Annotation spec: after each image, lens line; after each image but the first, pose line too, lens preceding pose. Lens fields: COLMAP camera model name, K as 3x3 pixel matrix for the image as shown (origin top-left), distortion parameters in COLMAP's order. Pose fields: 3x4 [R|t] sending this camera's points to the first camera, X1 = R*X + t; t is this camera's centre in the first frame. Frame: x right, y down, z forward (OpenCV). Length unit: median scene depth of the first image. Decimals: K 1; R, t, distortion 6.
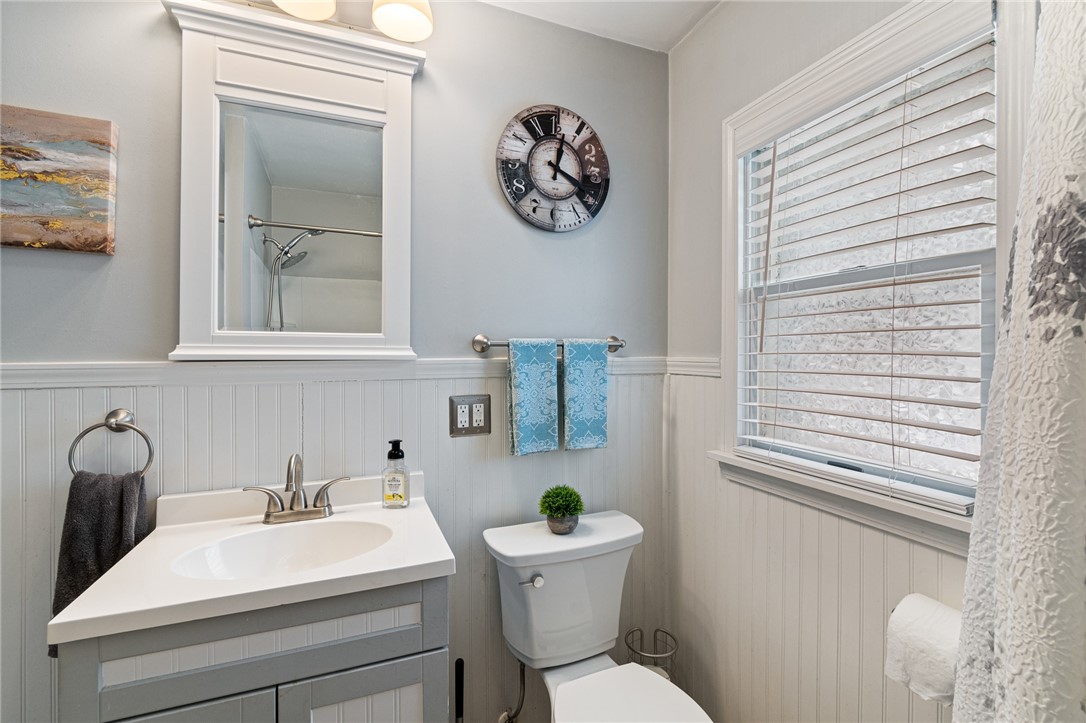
lens RADIAL K [[487.7, 0, 546.1], [0, 487.7, 356.9], [0, 0, 1]] dist [0.005003, -0.002045]
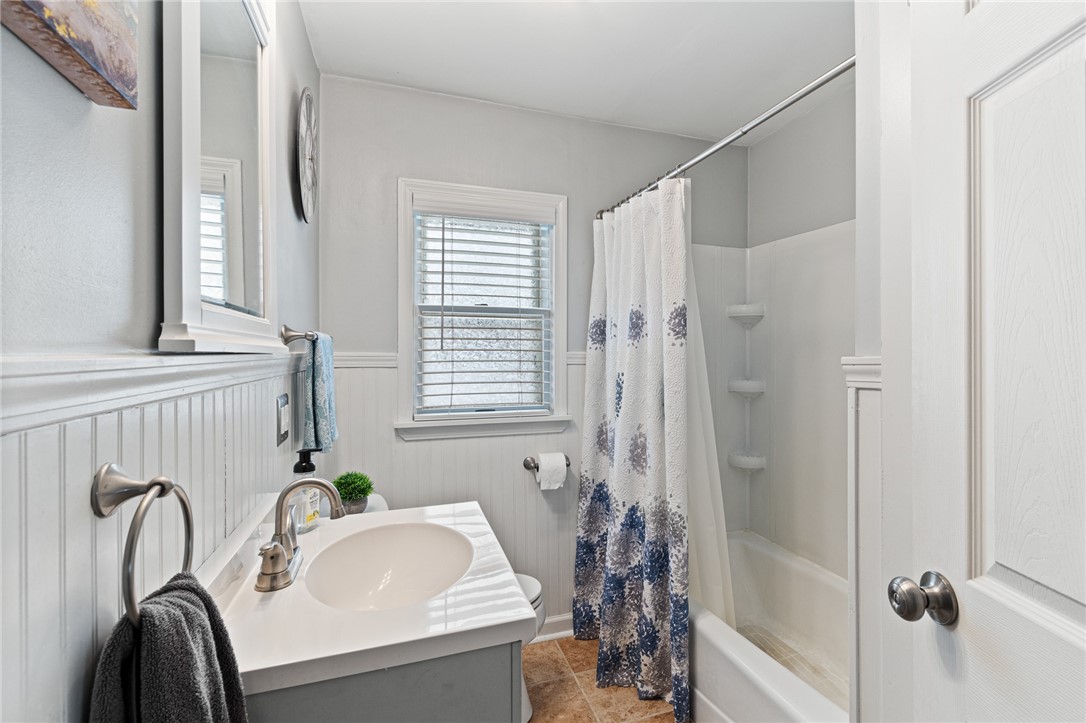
lens RADIAL K [[487.7, 0, 544.4], [0, 487.7, 357.9], [0, 0, 1]] dist [0.005003, -0.002045]
pose [[0.110896, -0.006046, 0.993814, -1.171907], [0.004802, 0.999973, 0.005547, 0.012449], [-0.993820, 0.004157, 0.110922, 0.530839]]
